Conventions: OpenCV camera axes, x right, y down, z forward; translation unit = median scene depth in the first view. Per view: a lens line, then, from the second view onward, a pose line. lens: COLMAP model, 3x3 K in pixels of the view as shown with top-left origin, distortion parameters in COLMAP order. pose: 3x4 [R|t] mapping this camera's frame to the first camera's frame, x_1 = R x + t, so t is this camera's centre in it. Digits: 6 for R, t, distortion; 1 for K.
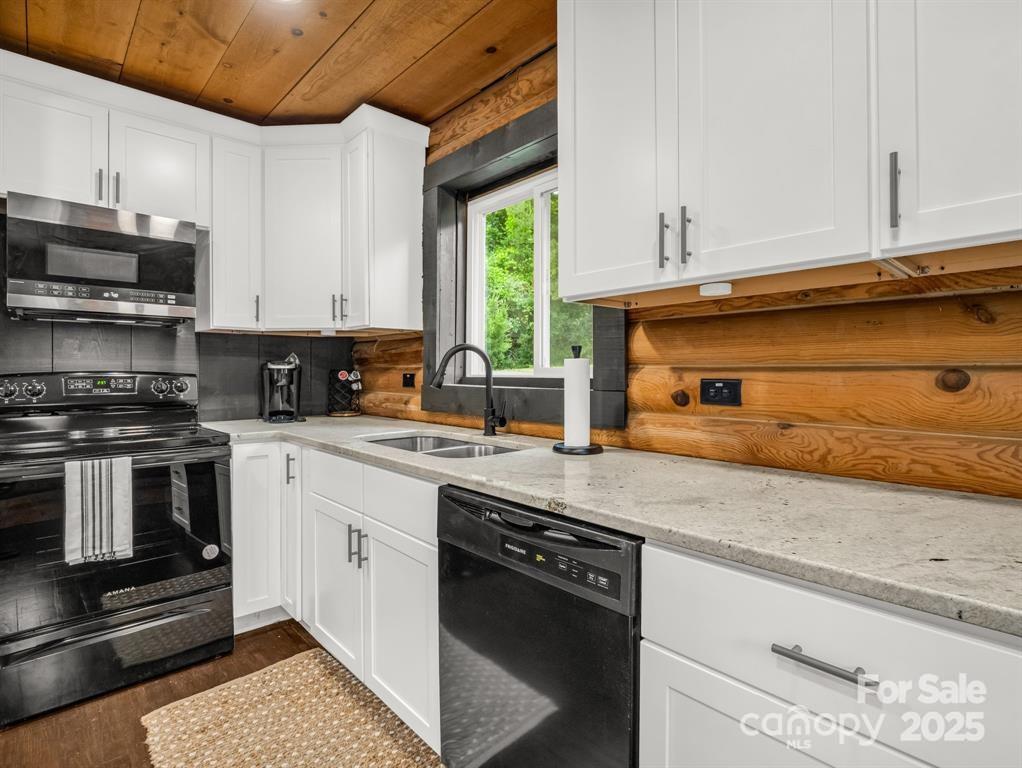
lens RADIAL K [[508.1, 0, 509.6], [0, 508.1, 378.0], [0, 0, 1]] dist [-0.014166, -0.001930]
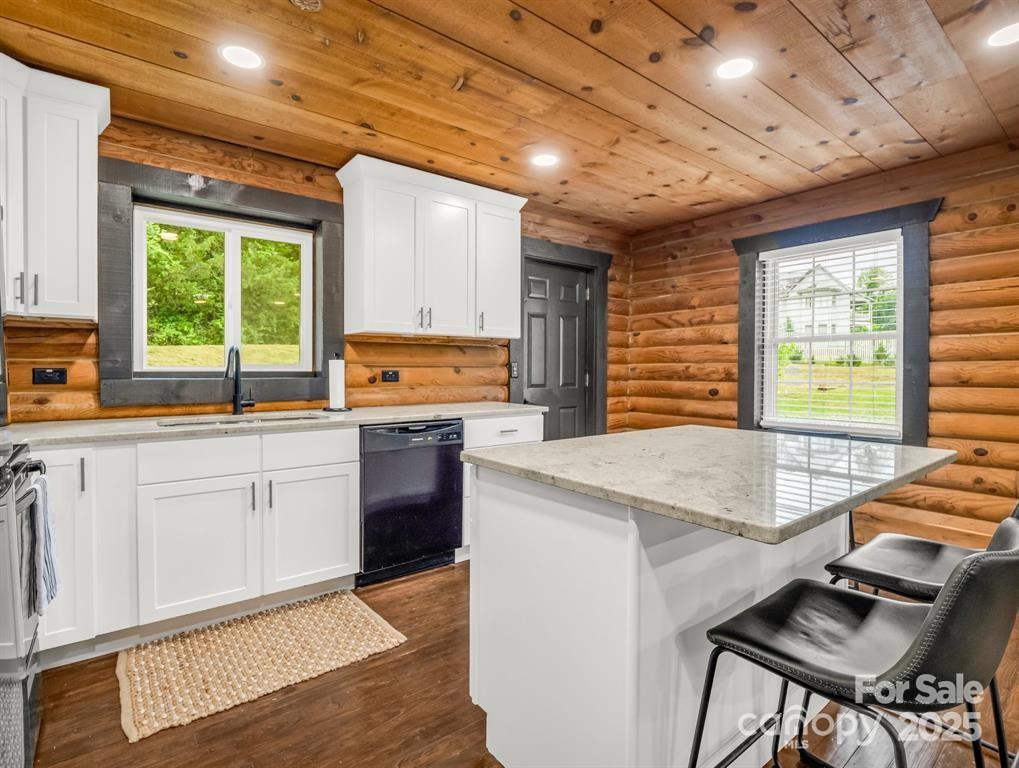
lens RADIAL K [[524.4, 0, 537.8], [0, 524.4, 376.0], [0, 0, 1]] dist [-0.000360, 0.000746]
pose [[0.037042, -0.015802, 0.999189, -1.549982], [0.008105, 0.999847, 0.015512, -0.003946], [-0.999281, 0.007524, 0.037165, 0.195714]]
